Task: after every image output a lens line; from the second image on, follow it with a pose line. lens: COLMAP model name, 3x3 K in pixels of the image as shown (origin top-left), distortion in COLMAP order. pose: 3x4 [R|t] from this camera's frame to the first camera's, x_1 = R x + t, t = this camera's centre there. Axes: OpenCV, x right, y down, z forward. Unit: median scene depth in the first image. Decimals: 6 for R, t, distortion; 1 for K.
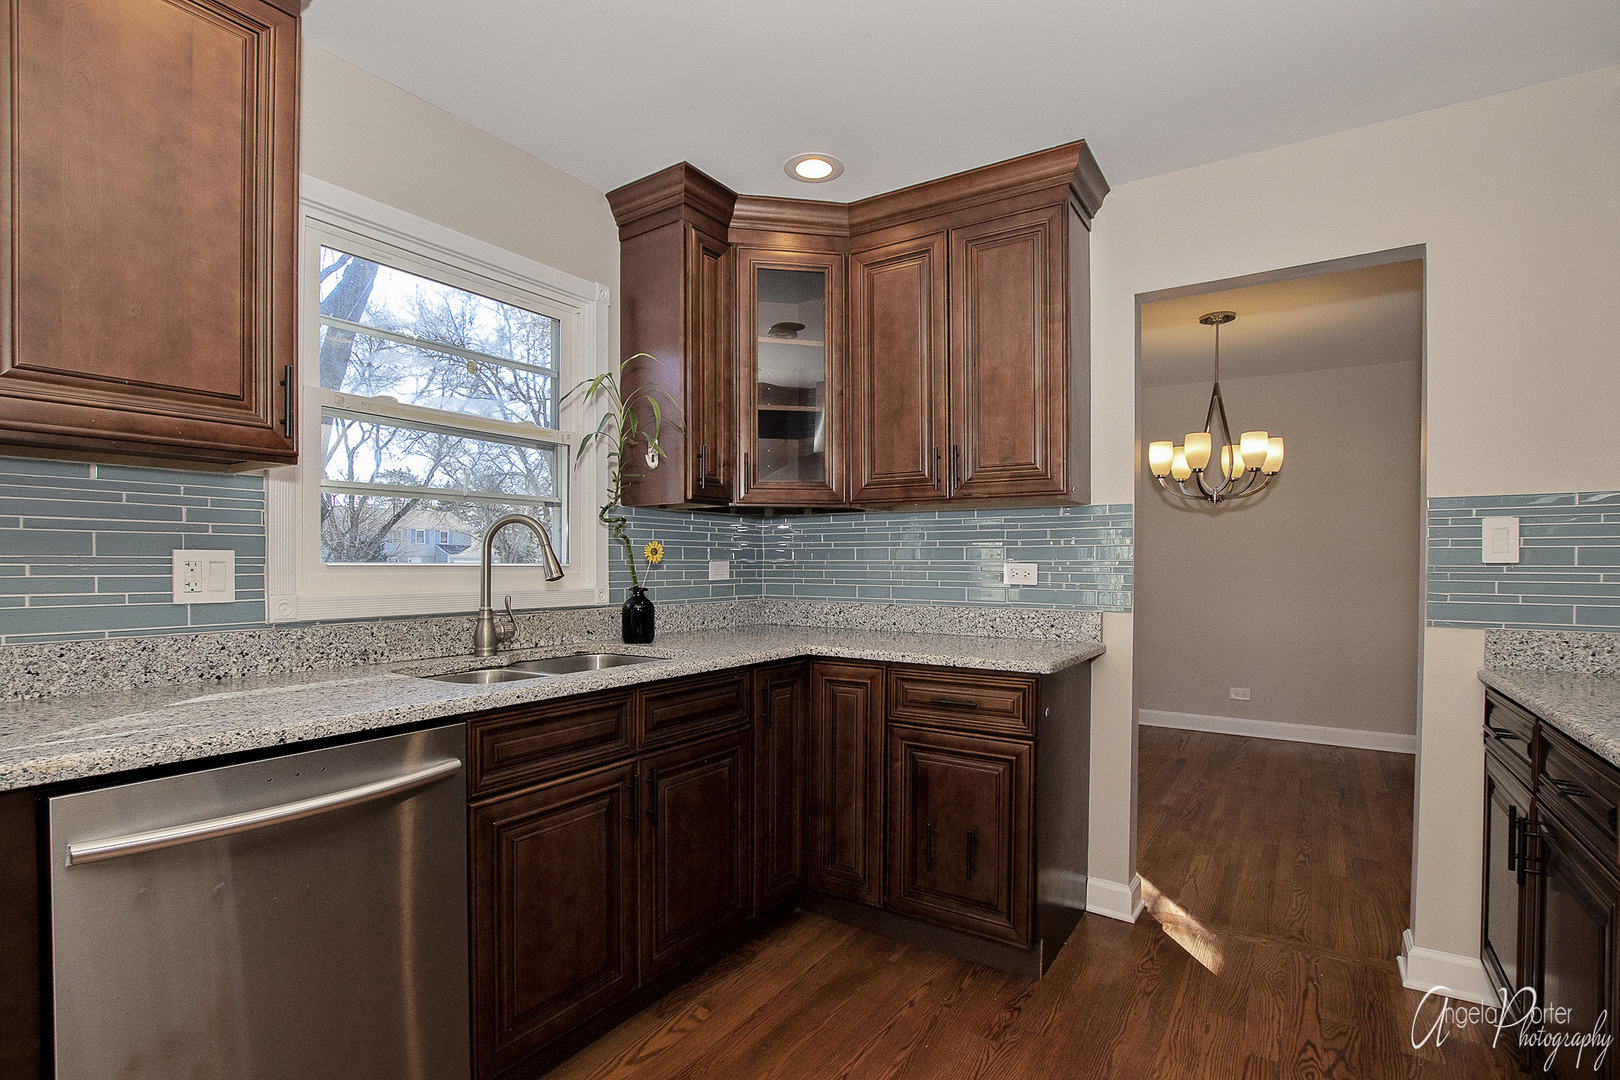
lens RADIAL K [[767.1, 0, 818.1], [0, 767.1, 563.5], [0, 0, 1]] dist [-0.019878, 0.000205]
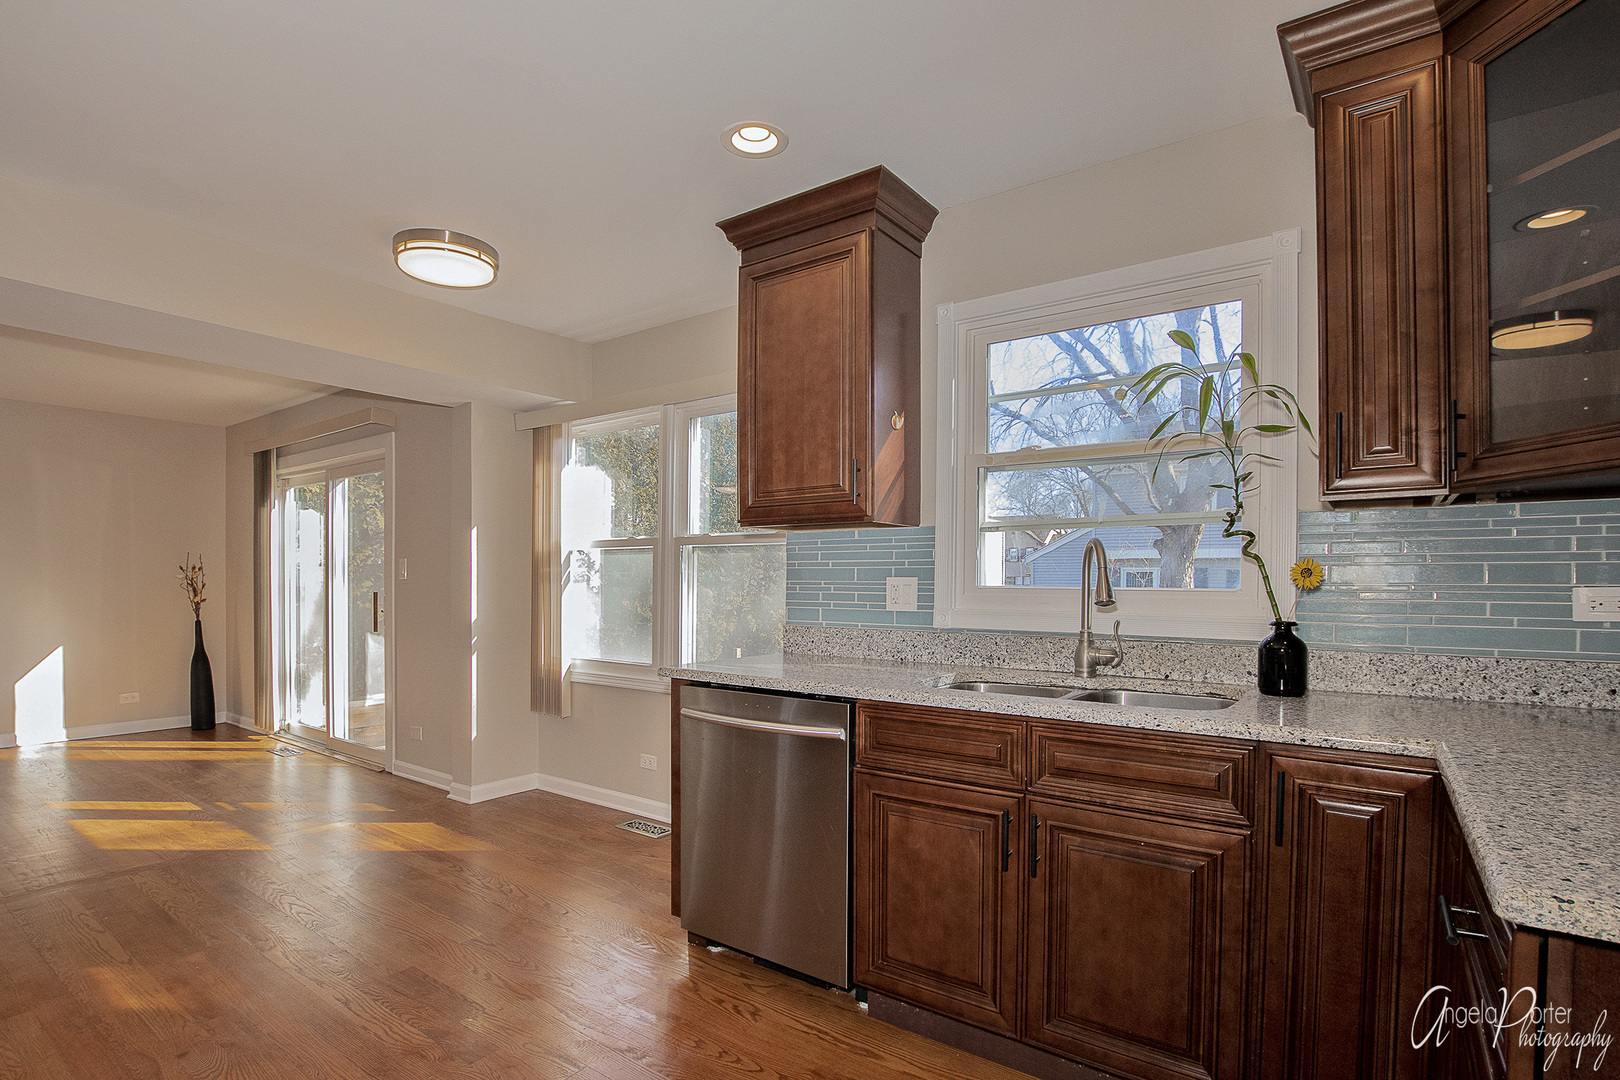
lens RADIAL K [[783.2, 0, 851.2], [0, 783.2, 572.2], [0, 0, 1]] dist [-0.024575, 0.000155]
pose [[-0.015051, -0.017636, -0.999731, 0.659599], [-0.008049, 0.999814, -0.017516, 0.000472], [0.999854, 0.007784, -0.015190, 0.737184]]
